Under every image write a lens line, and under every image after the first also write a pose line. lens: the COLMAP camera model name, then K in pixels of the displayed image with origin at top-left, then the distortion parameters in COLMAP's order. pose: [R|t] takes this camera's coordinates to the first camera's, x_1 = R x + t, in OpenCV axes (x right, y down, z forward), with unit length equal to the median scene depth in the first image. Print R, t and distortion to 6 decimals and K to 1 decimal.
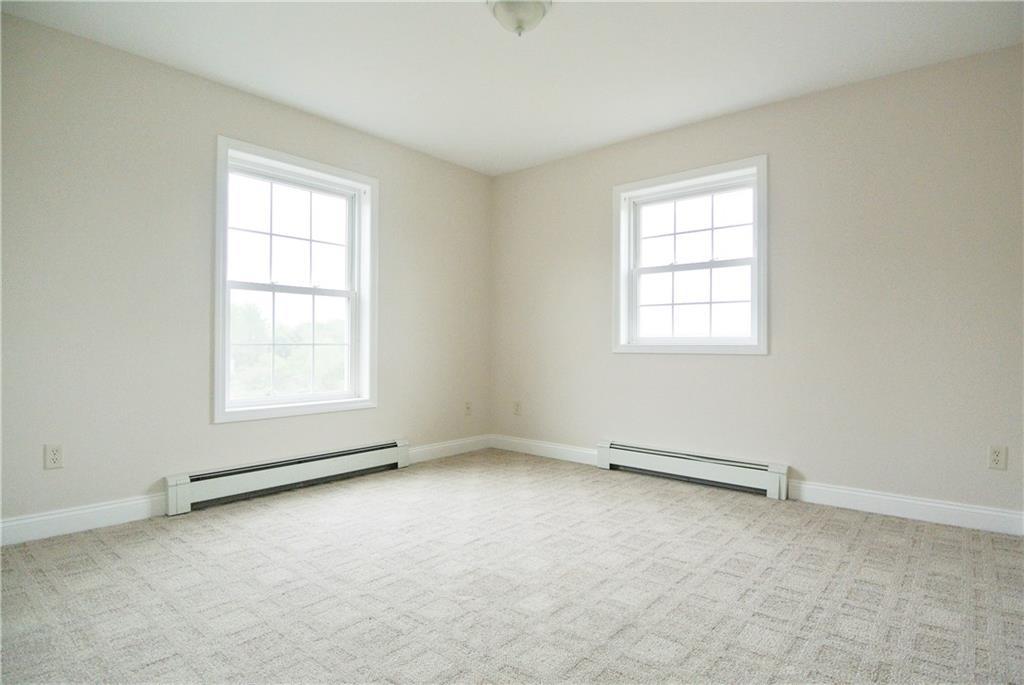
lens RADIAL K [[535.1, 0, 512.0], [0, 535.1, 342.5], [0, 0, 1]] dist [0.000739, -0.000506]
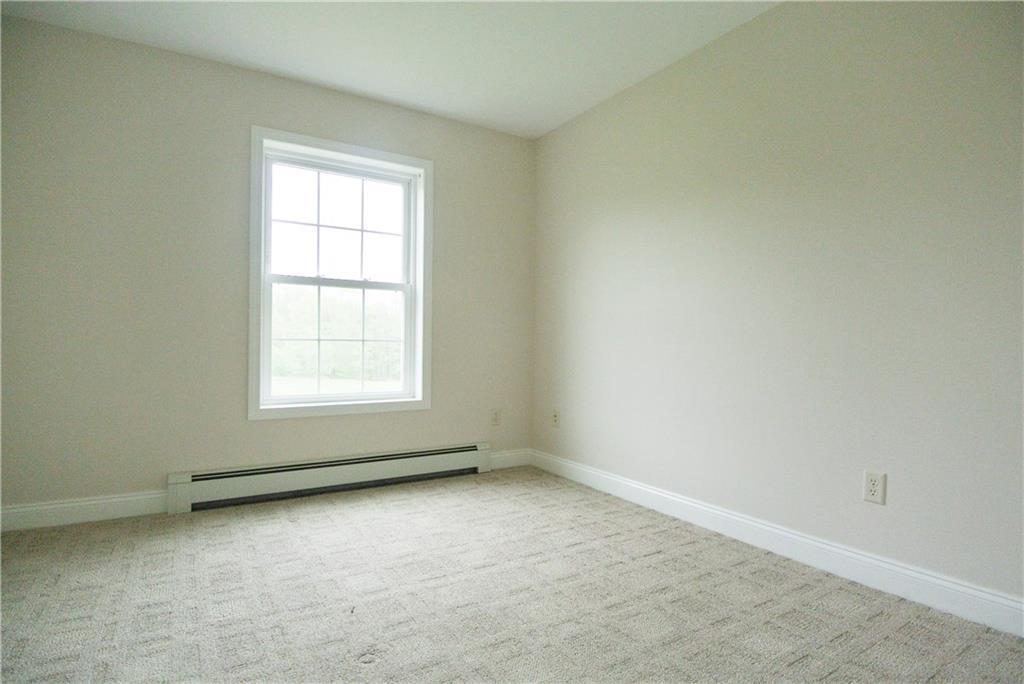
lens RADIAL K [[528.2, 0, 511.8], [0, 528.2, 351.0], [0, 0, 1]] dist [-0.027510, 0.000885]
pose [[0.956273, 0.012258, -0.292218, 0.157171], [-0.006495, 0.999765, 0.020682, 0.000964], [0.292403, -0.017879, 0.956128, 0.188134]]
